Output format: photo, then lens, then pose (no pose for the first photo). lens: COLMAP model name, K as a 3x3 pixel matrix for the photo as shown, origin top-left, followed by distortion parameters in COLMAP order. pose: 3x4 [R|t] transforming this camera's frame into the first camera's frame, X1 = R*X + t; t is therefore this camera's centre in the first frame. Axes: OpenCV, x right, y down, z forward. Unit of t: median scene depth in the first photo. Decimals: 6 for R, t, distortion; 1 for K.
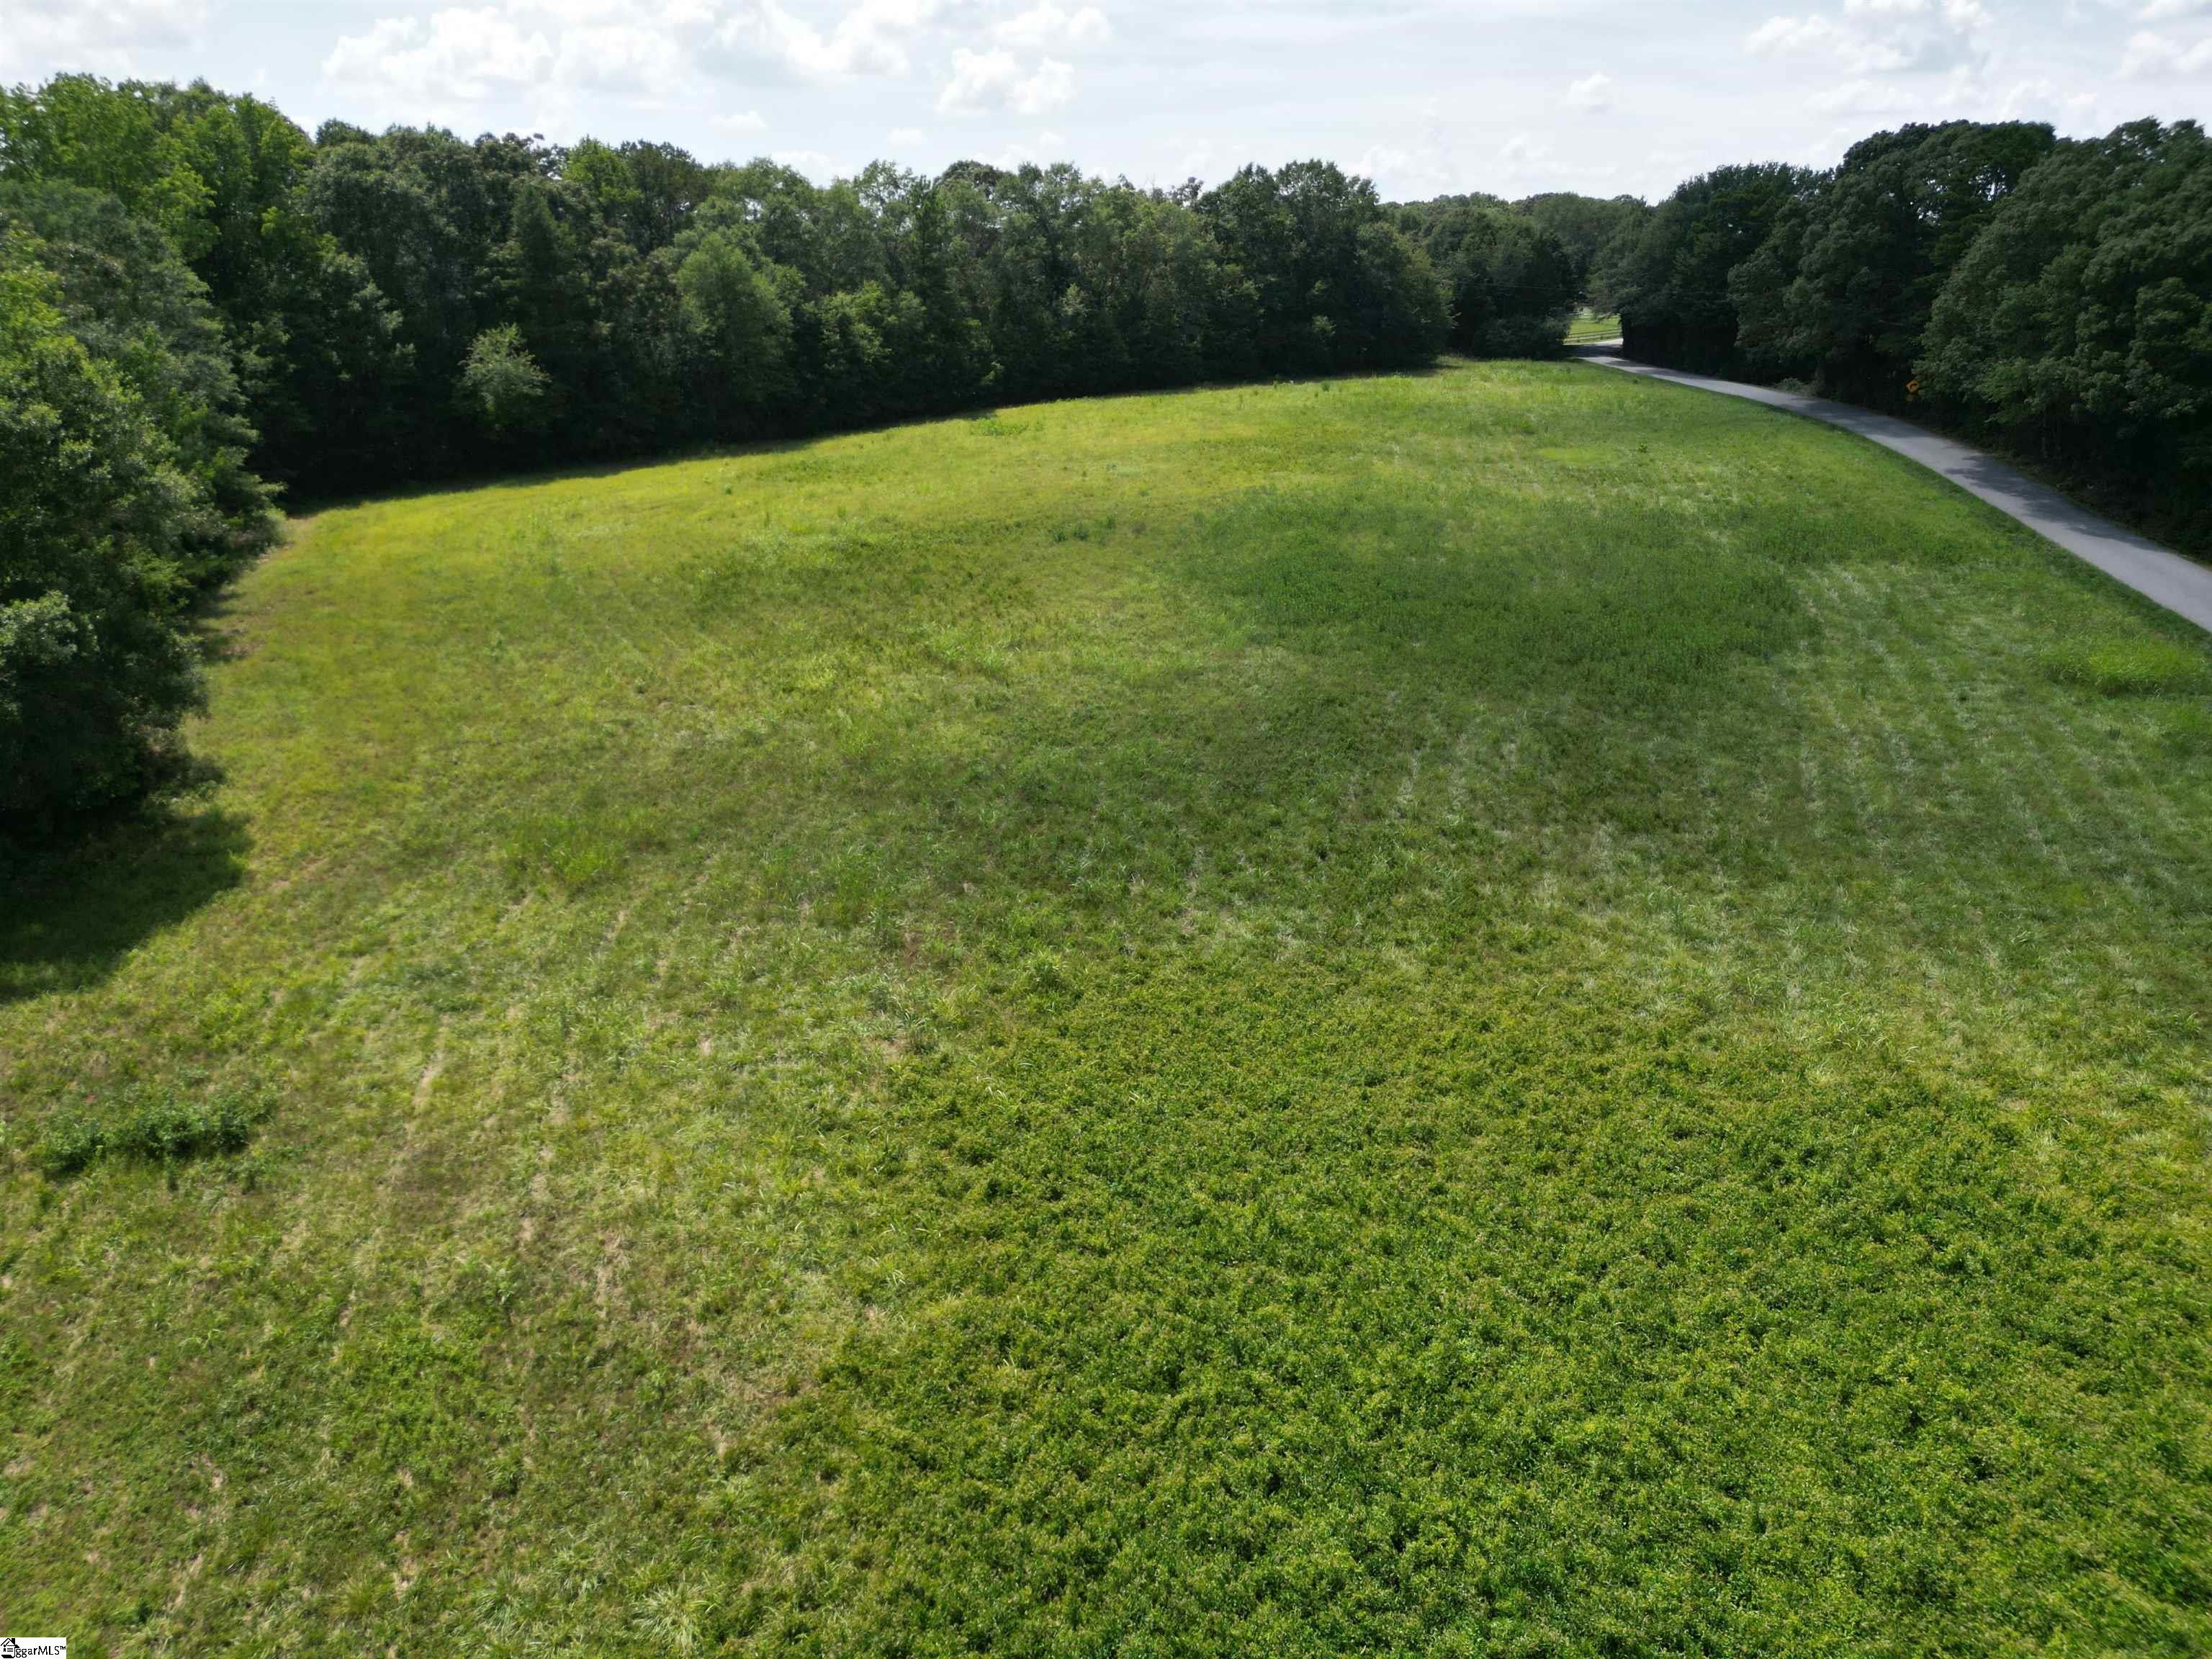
lens RADIAL K [[1542.9, 0, 1099.4], [0, 1542.9, 834.9], [0, 0, 1]] dist [0.067085, -0.059748]
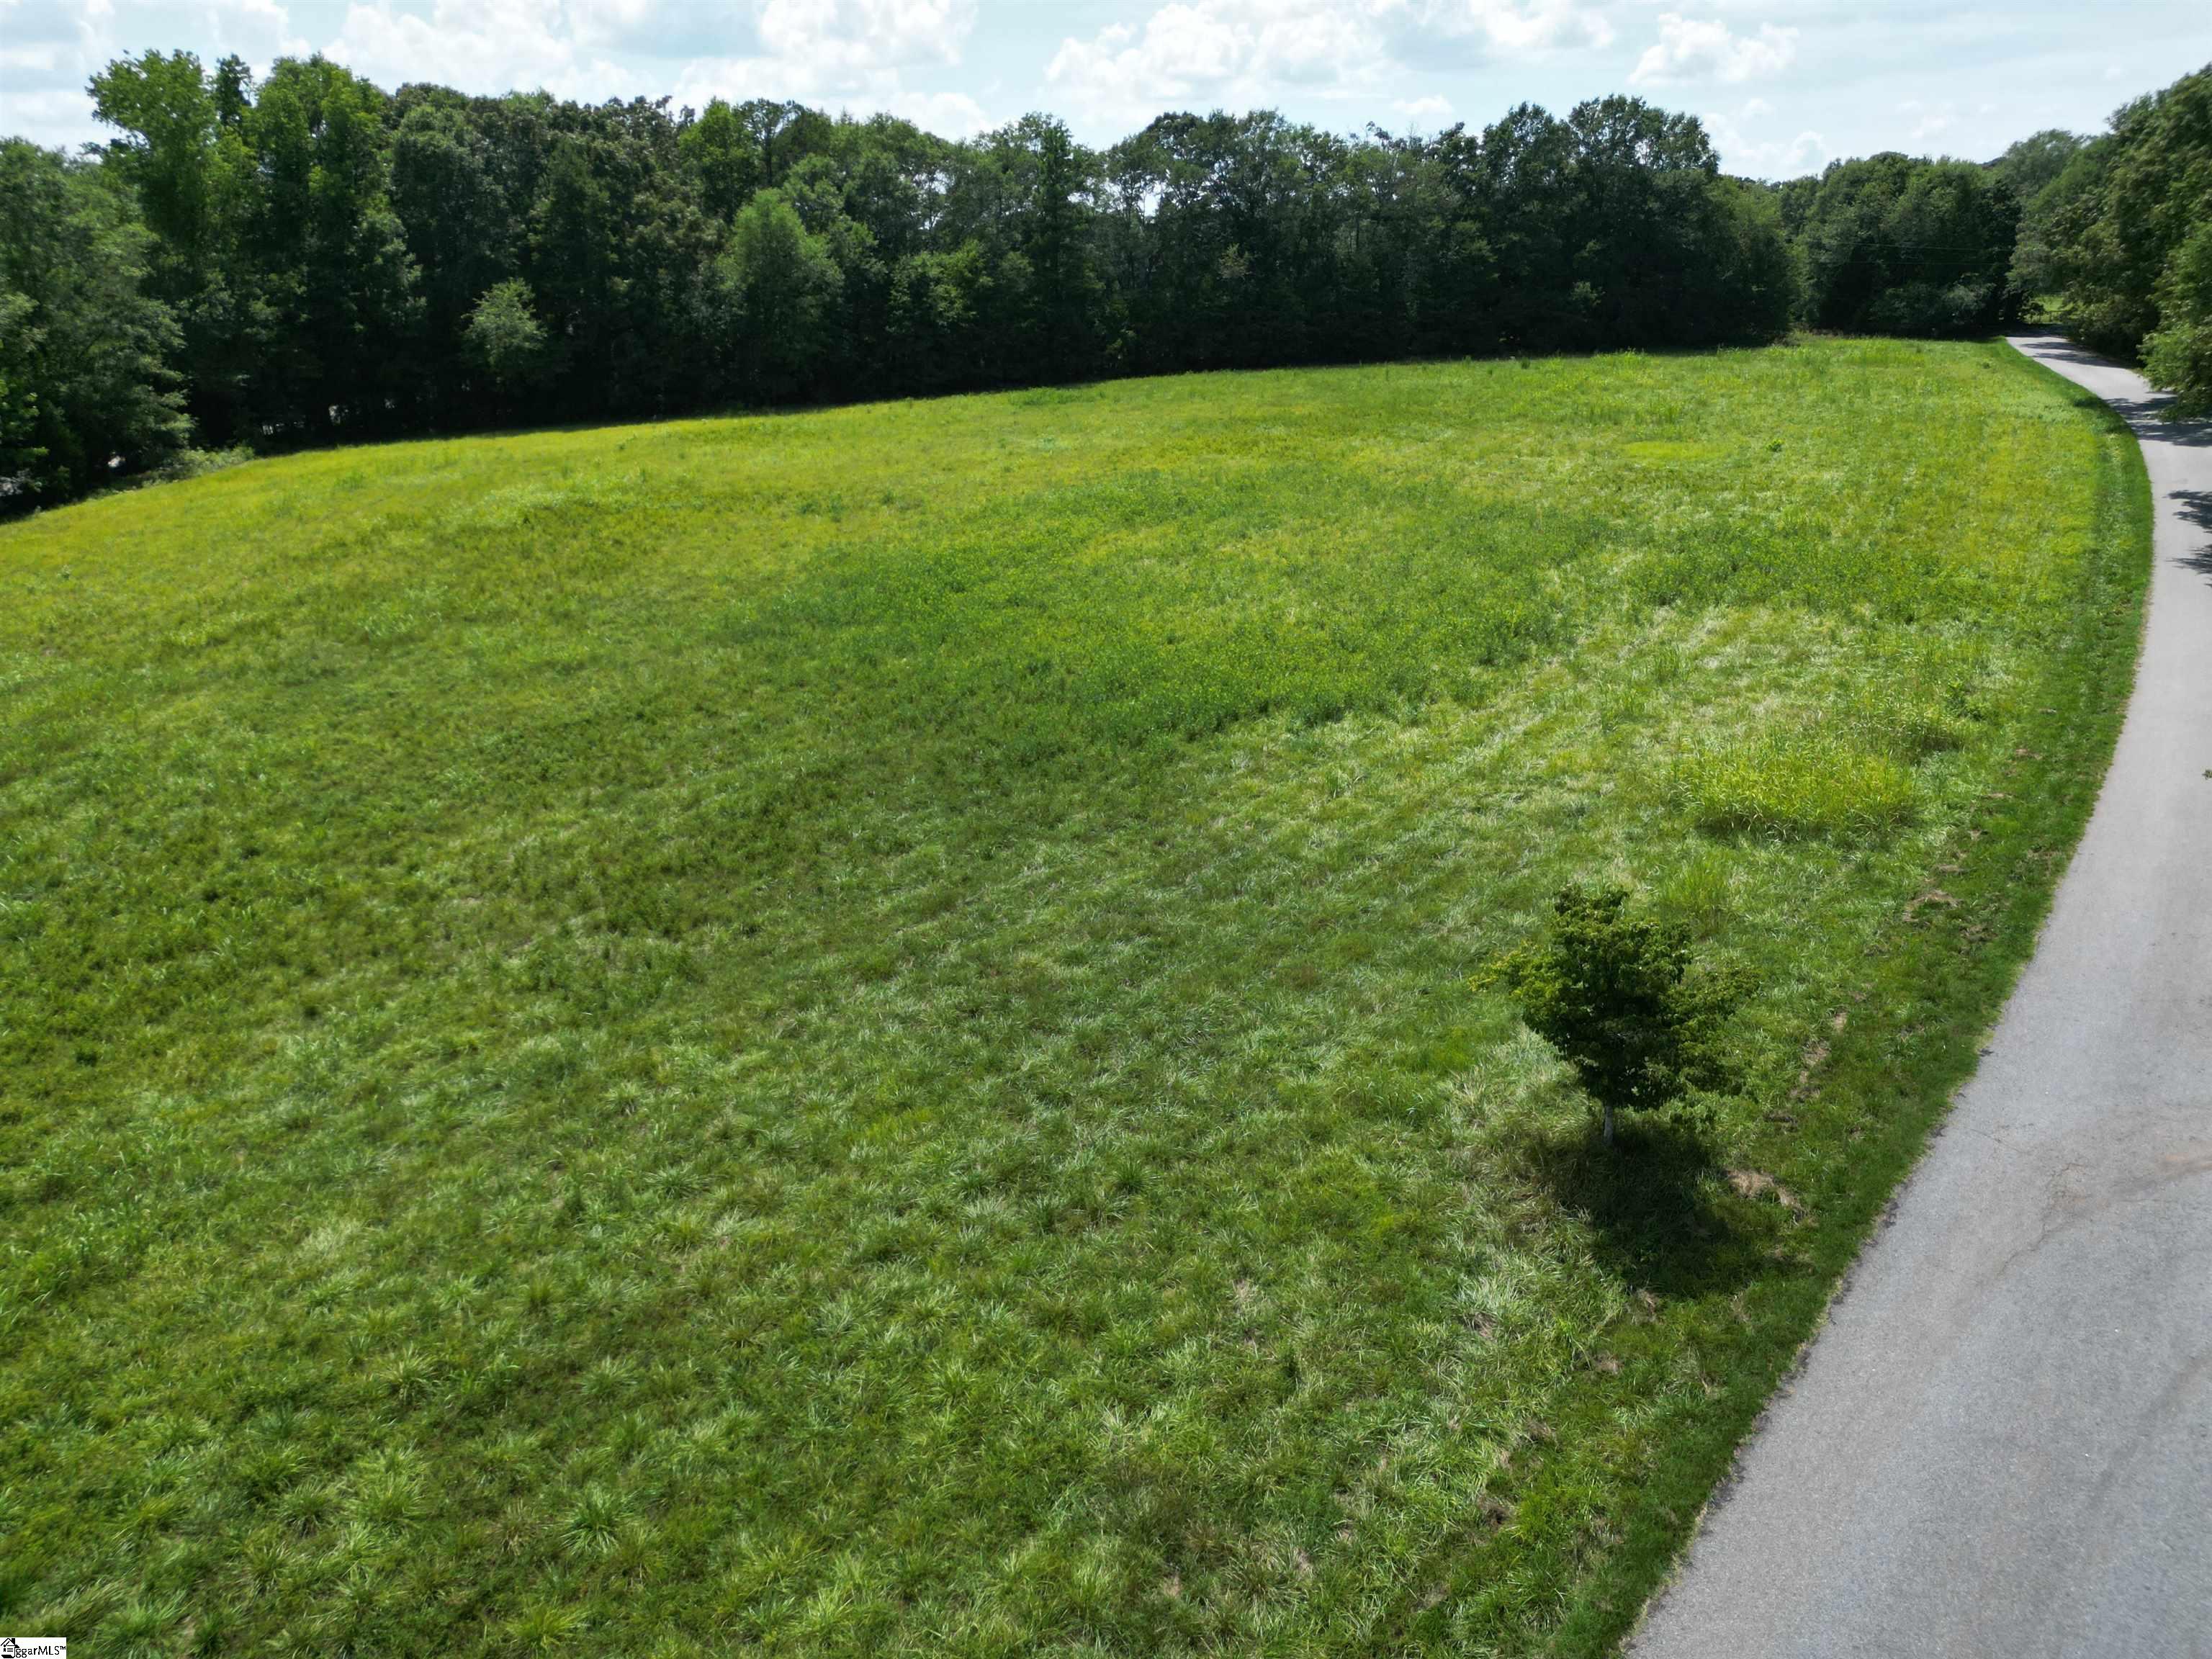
lens RADIAL K [[1542.9, 0, 1101.6], [0, 1542.9, 840.9], [0, 0, 1]] dist [0.067085, -0.059748]
pose [[0.924928, 0.128994, -0.357587, 0.389100], [-0.124901, 0.991565, 0.034627, -0.046377], [0.359038, 0.012635, 0.933237, 0.189883]]
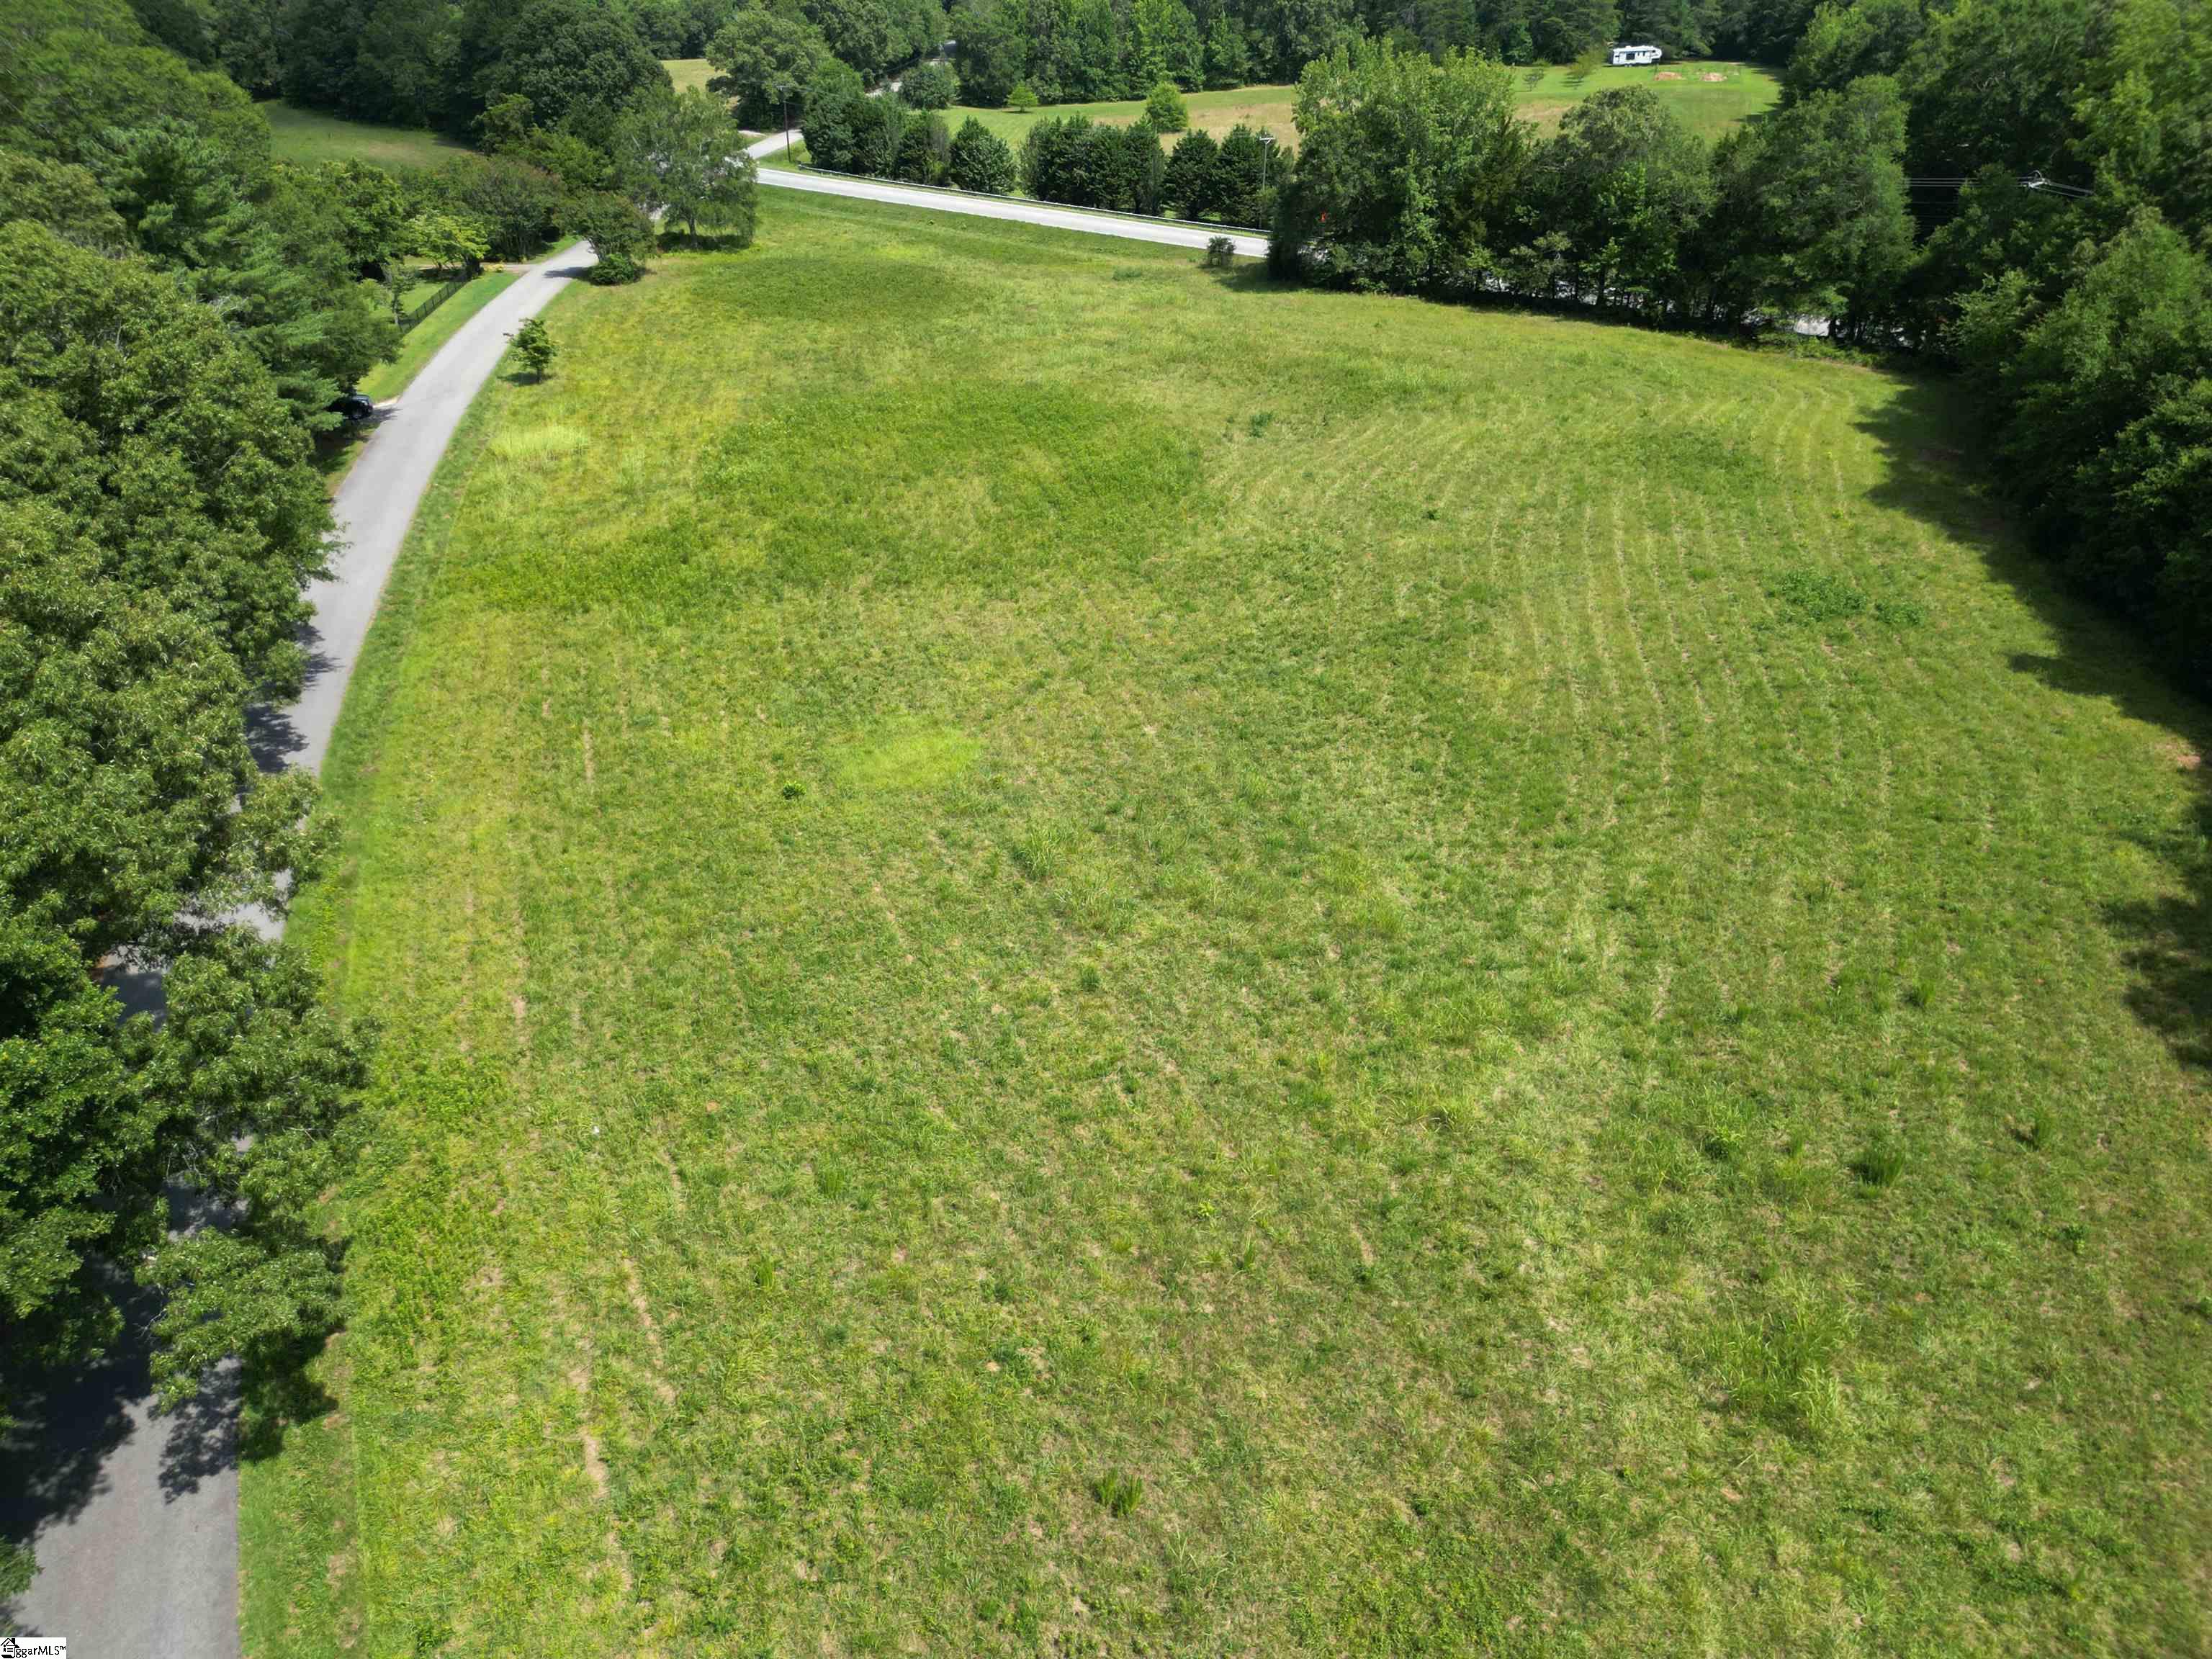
lens RADIAL K [[1542.9, 0, 1096.5], [0, 1542.9, 835.4], [0, 0, 1]] dist [0.067085, -0.059748]
pose [[-0.898723, 0.228102, -0.374522, 0.519721], [-0.151432, 0.640087, 0.753231, -0.733399], [0.411540, 0.733660, -0.540719, 1.518178]]
